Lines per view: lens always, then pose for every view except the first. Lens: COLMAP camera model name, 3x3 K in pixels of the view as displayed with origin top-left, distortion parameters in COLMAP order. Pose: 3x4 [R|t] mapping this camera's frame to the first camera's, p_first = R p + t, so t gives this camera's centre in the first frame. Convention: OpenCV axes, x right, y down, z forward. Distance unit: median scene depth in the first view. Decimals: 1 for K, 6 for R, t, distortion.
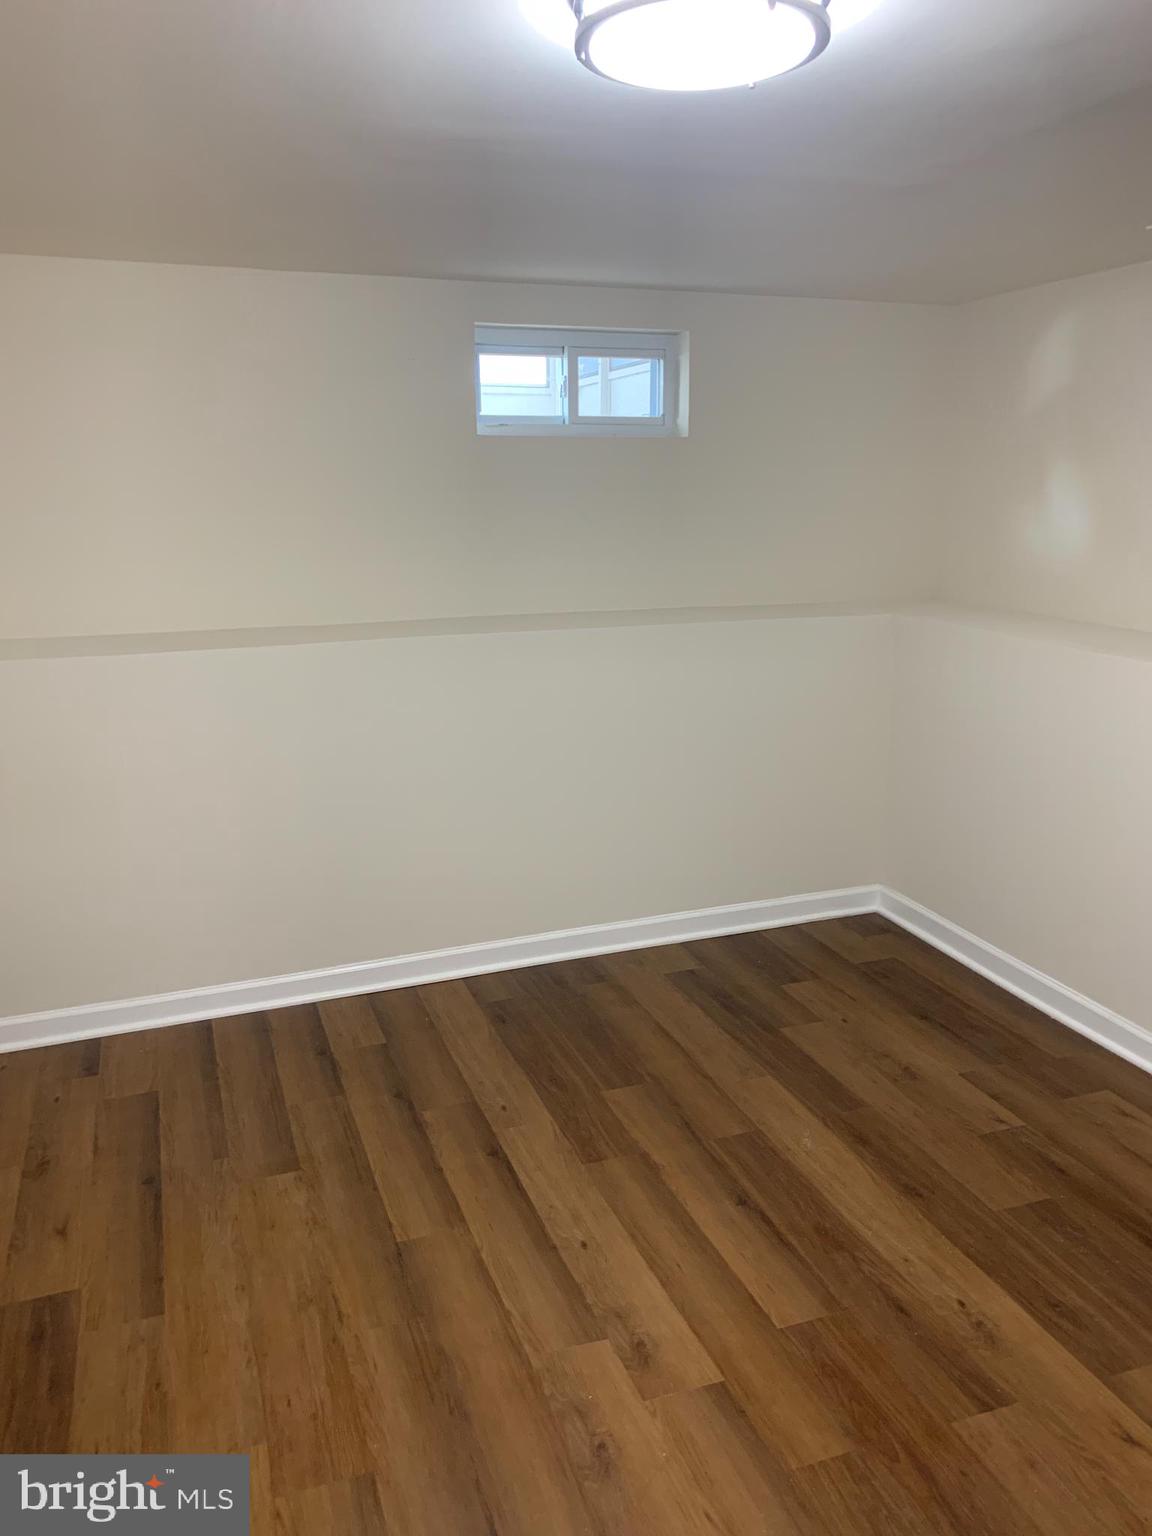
lens RADIAL K [[1178.3, 0, 576.0], [0, 1178.3, 768.0], [0, 0, 1]] dist [-0.003930, -0.001196]
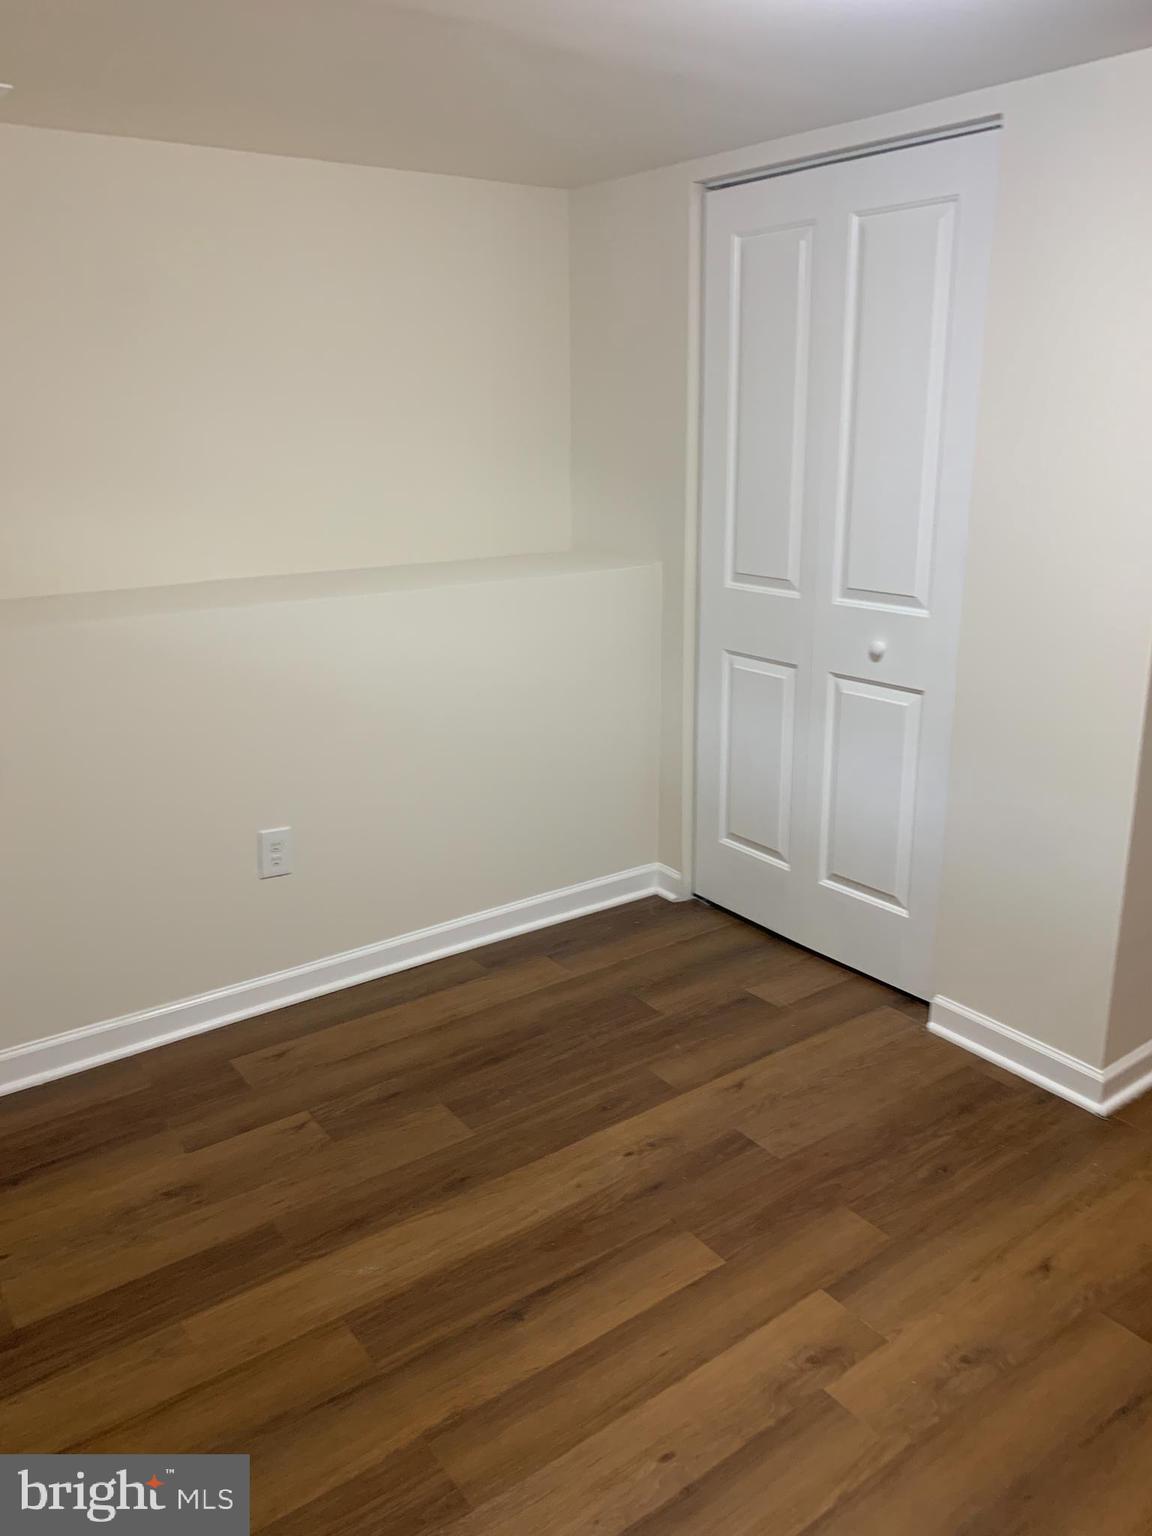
lens RADIAL K [[1178.3, 0, 576.0], [0, 1178.3, 768.0], [0, 0, 1]] dist [-0.003930, -0.001196]
pose [[-0.285911, -0.273755, 0.918321, -0.538521], [0.237016, 0.908346, 0.344574, -0.248164], [-0.928482, 0.316174, -0.194822, 1.085255]]
